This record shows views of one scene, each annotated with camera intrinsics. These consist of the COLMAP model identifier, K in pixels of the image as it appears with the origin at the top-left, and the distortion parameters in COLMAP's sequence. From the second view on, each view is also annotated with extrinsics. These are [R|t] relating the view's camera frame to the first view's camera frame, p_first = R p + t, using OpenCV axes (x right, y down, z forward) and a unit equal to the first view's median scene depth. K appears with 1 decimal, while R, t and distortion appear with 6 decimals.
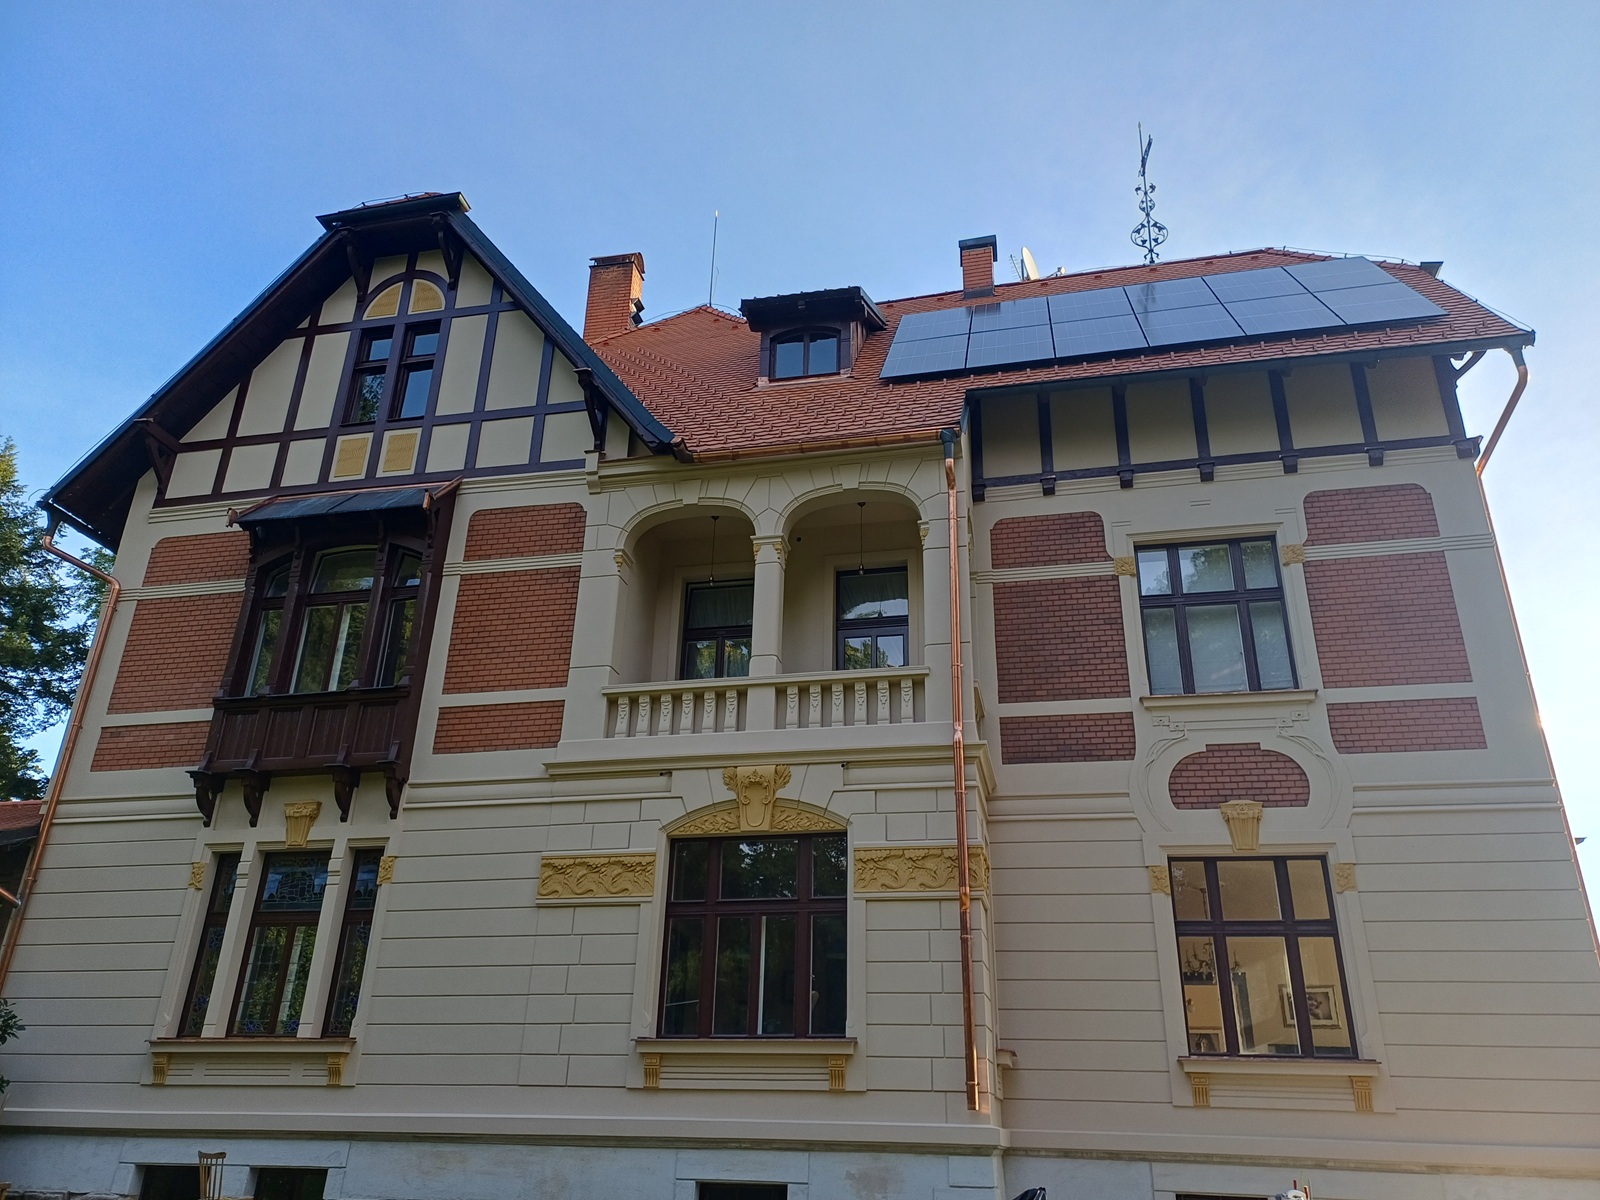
lens RADIAL K [[1173.2, 0, 810.0], [0, 1173.2, 622.5], [0, 0, 1]] dist [0.067425, -0.042608]
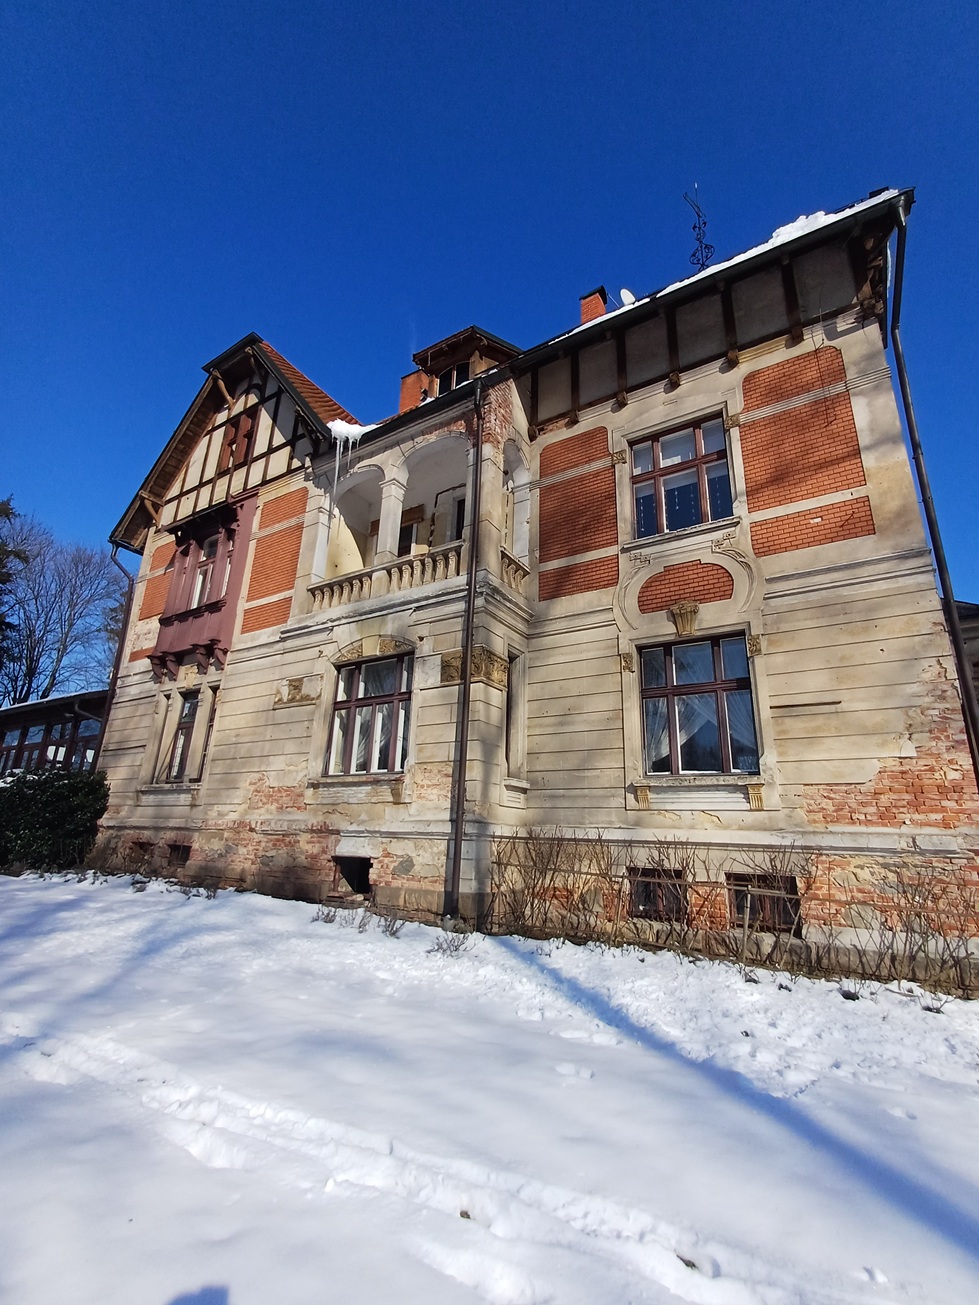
lens RADIAL K [[584.8, 0, 497.7], [0, 584.8, 655.8], [0, 0, 1]] dist [0.006207, 0.000281]
pose [[0.945228, -0.096533, -0.311810, 0.338074], [0.125300, 0.989390, 0.073533, 0.125754], [0.301403, -0.108576, 0.947295, 0.252945]]
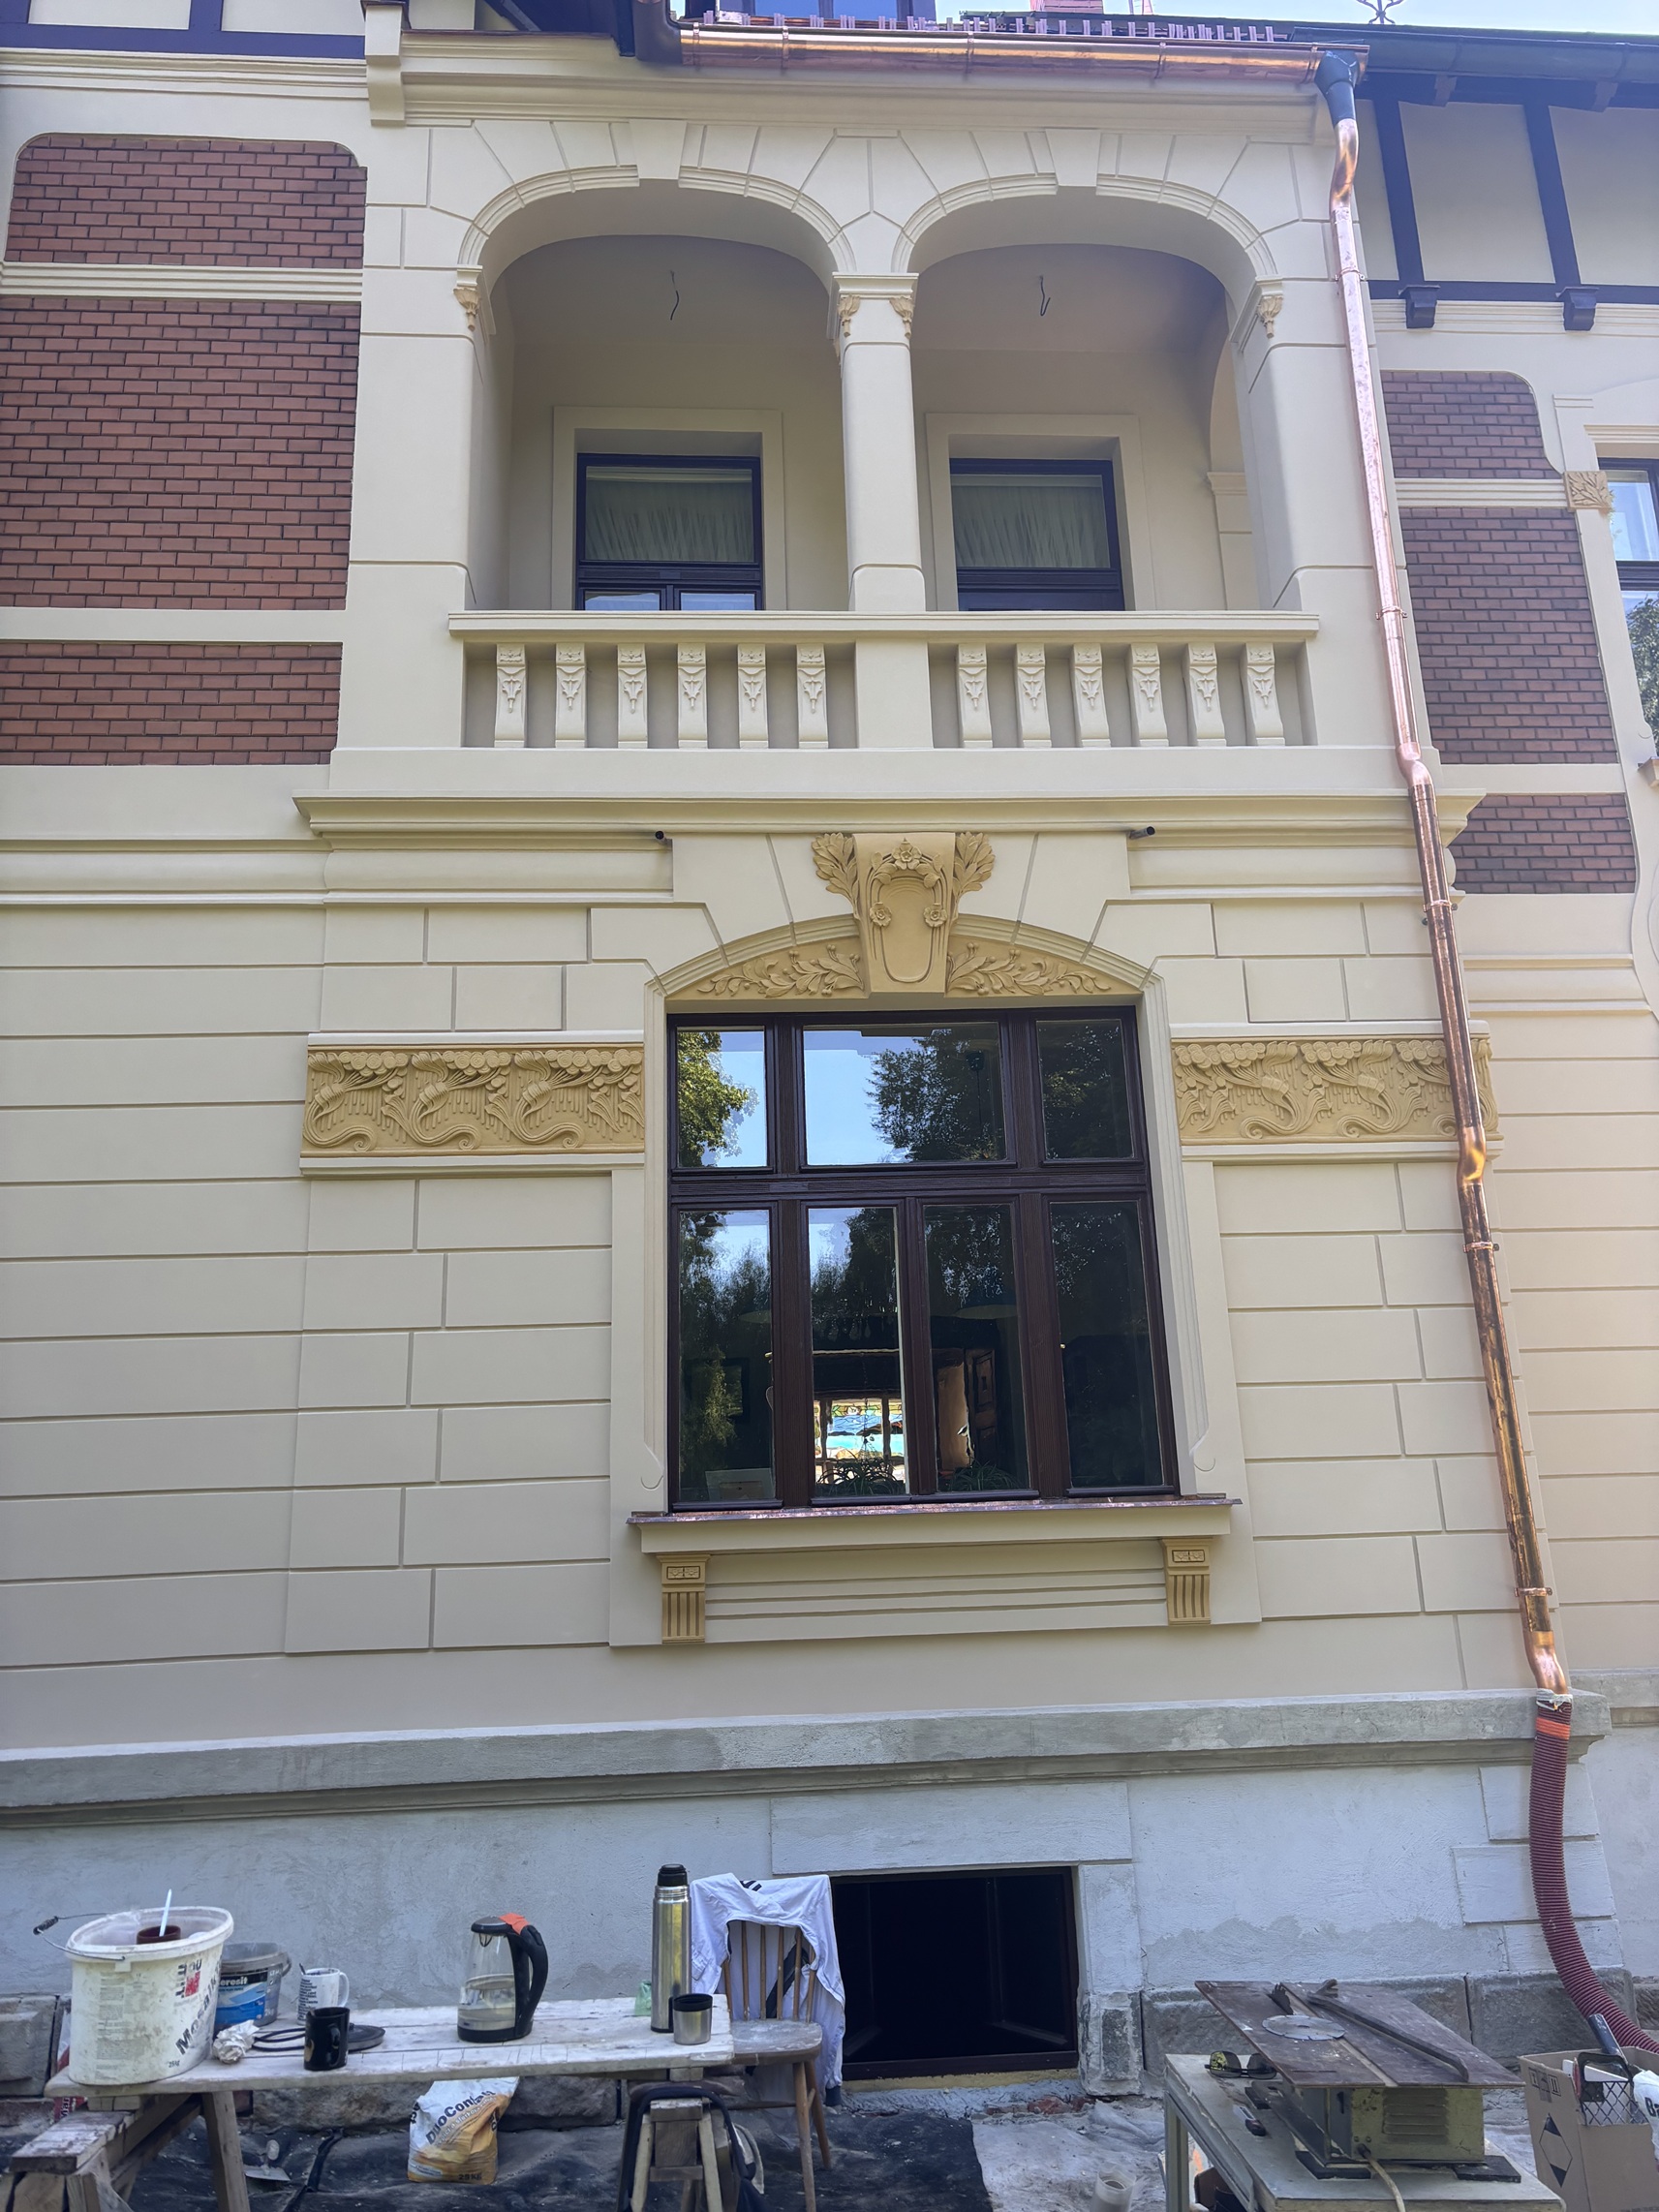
lens RADIAL K [[1678.1, 0, 857.5], [0, 1678.1, 1127.6], [0, 0, 1]] dist [0.052549, -0.063504]
pose [[0.958890, 0.022547, 0.282881, -0.196578], [-0.061085, 0.989870, 0.128166, 0.135975], [-0.277125, -0.140177, 0.950554, 0.424762]]
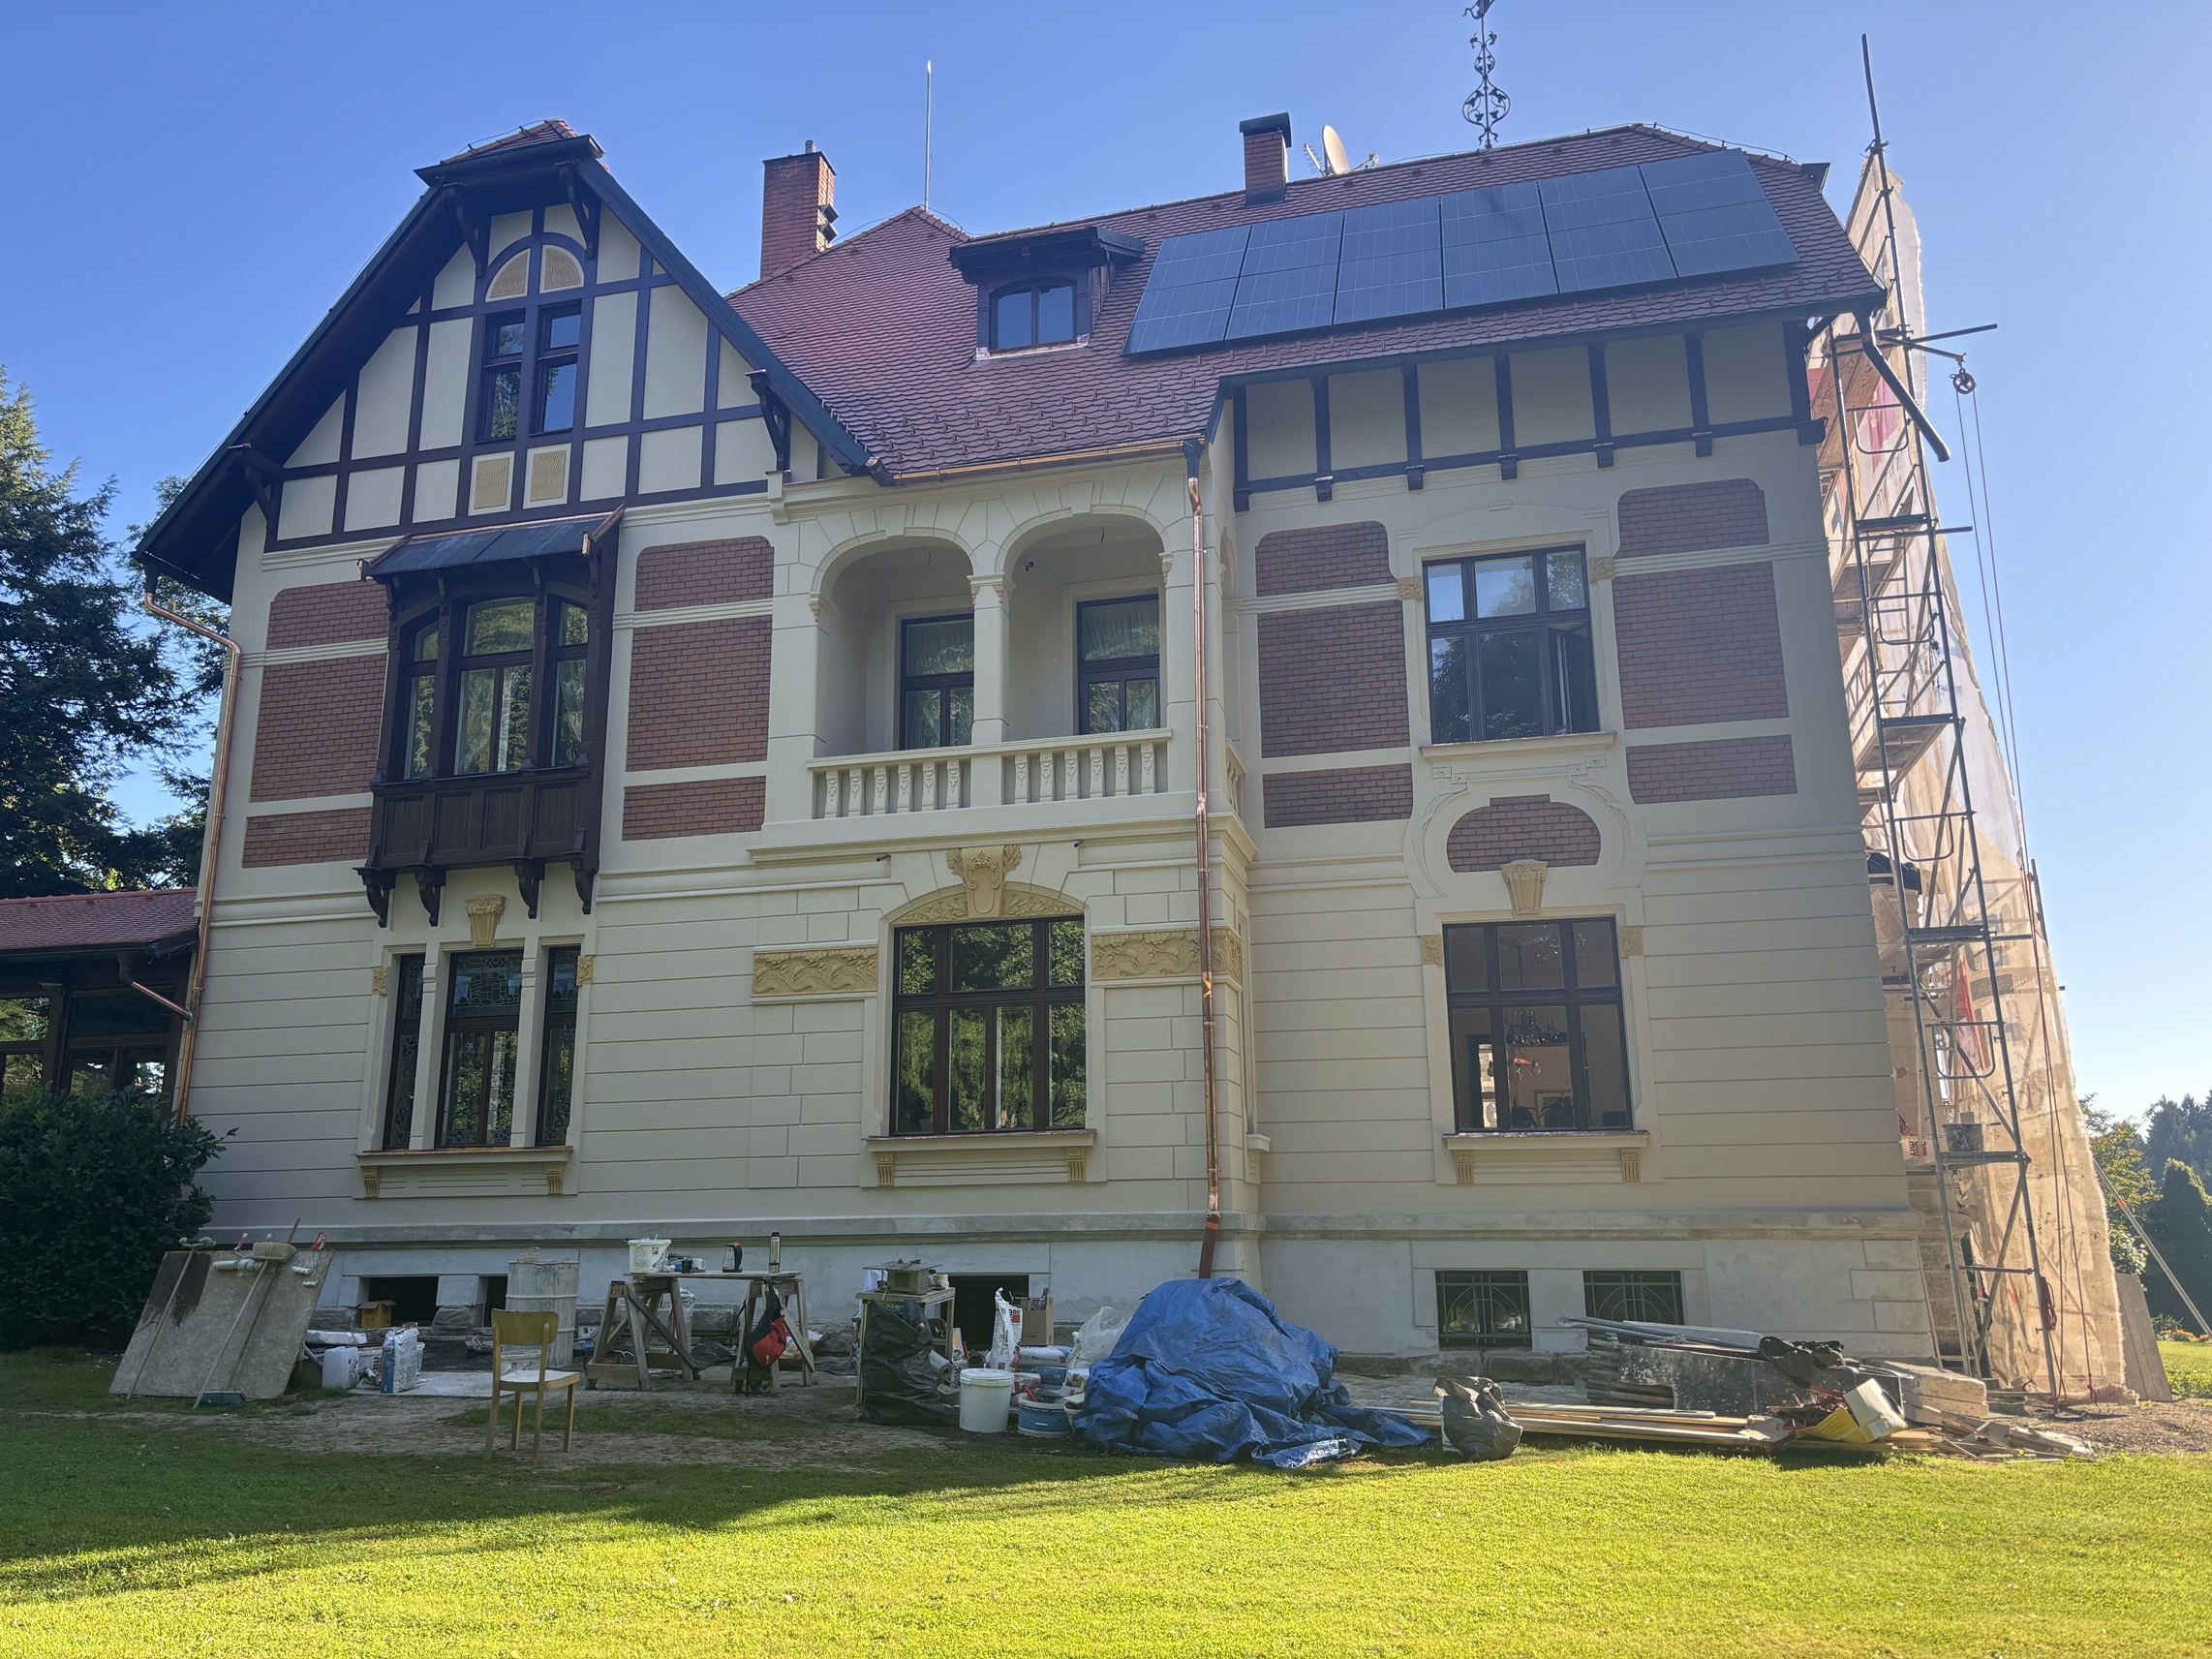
lens RADIAL K [[1678.1, 0, 1105.6], [0, 1678.1, 844.0], [0, 0, 1]] dist [0.052549, -0.063504]
pose [[0.998987, -0.038677, -0.023015, 0.071147], [0.042142, 0.983369, 0.176663, -0.093552], [0.015800, -0.177454, 0.984002, -0.237604]]
